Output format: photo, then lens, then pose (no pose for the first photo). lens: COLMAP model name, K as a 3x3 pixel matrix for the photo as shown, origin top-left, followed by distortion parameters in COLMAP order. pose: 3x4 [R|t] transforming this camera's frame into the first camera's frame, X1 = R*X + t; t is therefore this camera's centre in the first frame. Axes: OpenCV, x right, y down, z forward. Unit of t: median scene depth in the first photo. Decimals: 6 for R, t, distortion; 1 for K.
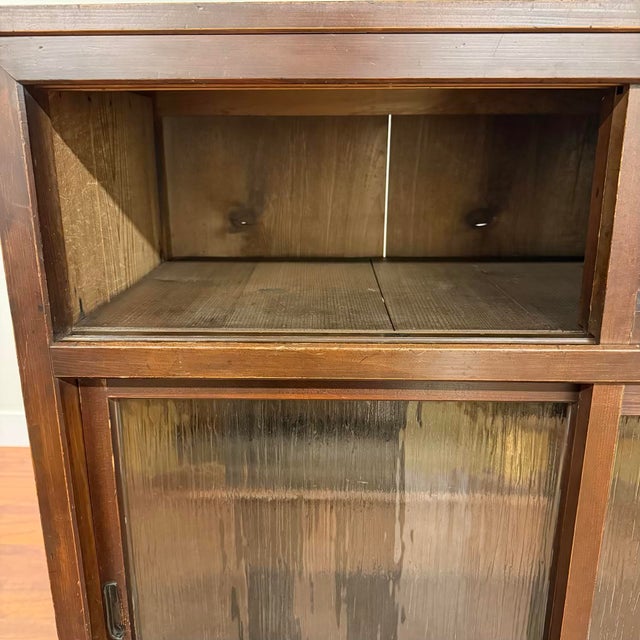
lens RADIAL K [[626.1, 0, 320.0], [0, 626.1, 320.0], [0, 0, 1]] dist [0.106517, -0.191005]
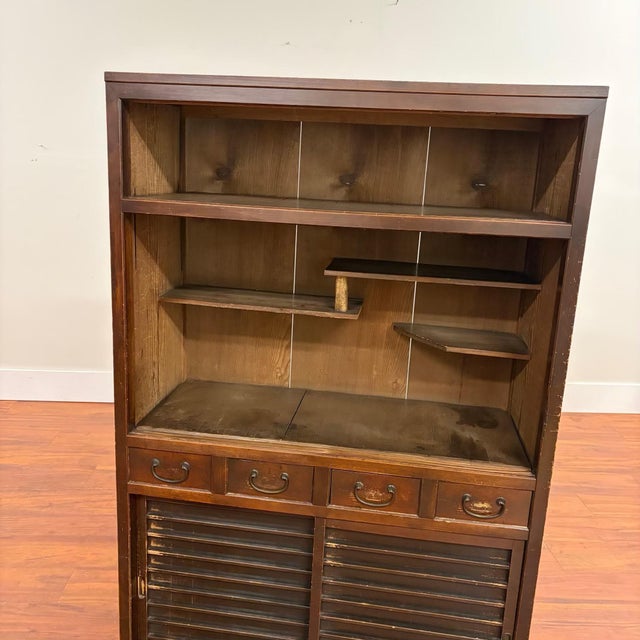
lens RADIAL K [[637.8, 0, 320.0], [0, 637.8, 320.0], [0, 0, 1]] dist [0.124707, -0.163898]
pose [[0.992408, 0.074572, -0.097808, 0.525979], [-0.080321, 0.995183, -0.056214, 0.497732], [0.093145, 0.063643, 0.993616, -1.177351]]
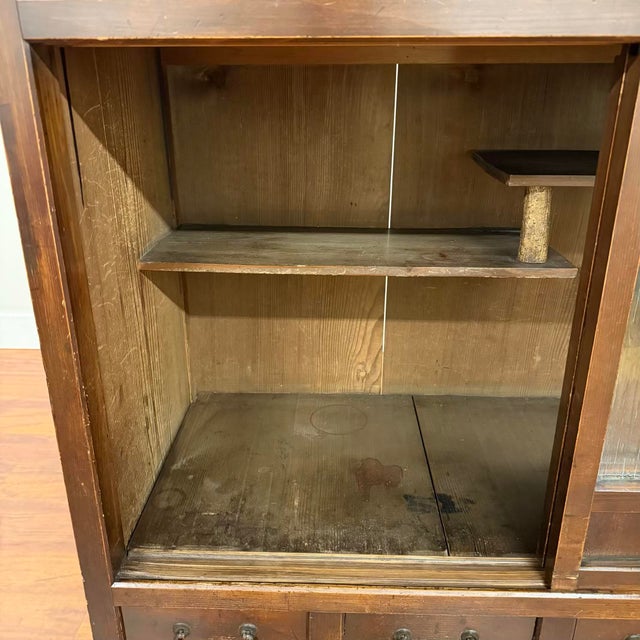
lens RADIAL K [[611.6, 0, 320.0], [0, 611.6, 320.0], [0, 0, 1]] dist [0.092029, -0.148095]
pose [[0.999949, 0.002049, -0.009936, -0.001807], [-0.001263, 0.996912, 0.078511, 0.339668], [0.010066, -0.078495, 0.996864, 0.104861]]
